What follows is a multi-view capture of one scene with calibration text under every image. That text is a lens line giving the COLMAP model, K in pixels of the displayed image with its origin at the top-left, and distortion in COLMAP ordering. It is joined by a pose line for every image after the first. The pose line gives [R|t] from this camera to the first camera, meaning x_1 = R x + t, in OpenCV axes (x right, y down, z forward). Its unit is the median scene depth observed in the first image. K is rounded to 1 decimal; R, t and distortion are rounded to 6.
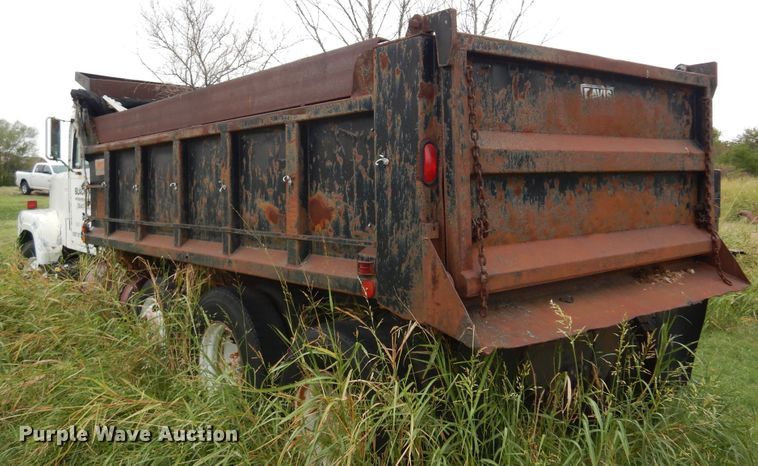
lens RADIAL K [[651.7, 0, 377.9], [0, 651.7, 208.5], [0, 0, 1]] dist [-0.002103, -0.001902]
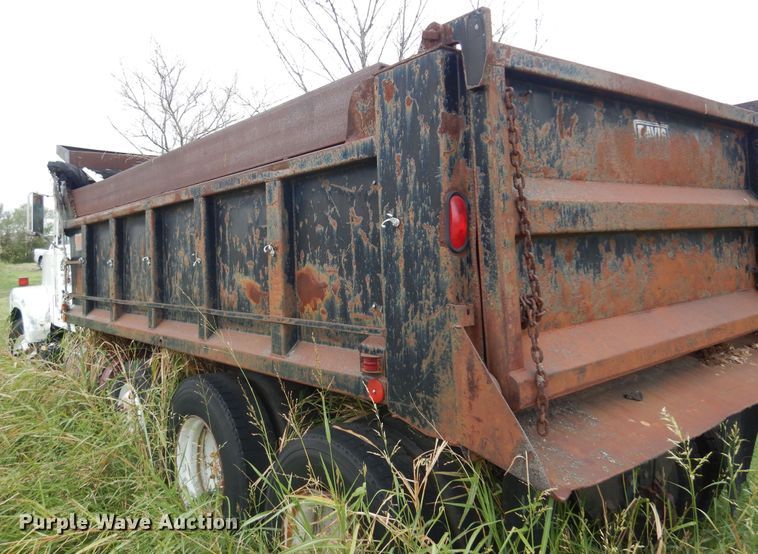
lens RADIAL K [[583.4, 0, 352.5], [0, 583.4, 249.2], [0, 0, 1]] dist [-0.000618, 0.000887]
pose [[0.999481, -0.027050, -0.017503, -0.022278], [0.026292, 0.998764, -0.042177, -0.011779], [0.018623, 0.041695, 0.998957, 0.278470]]
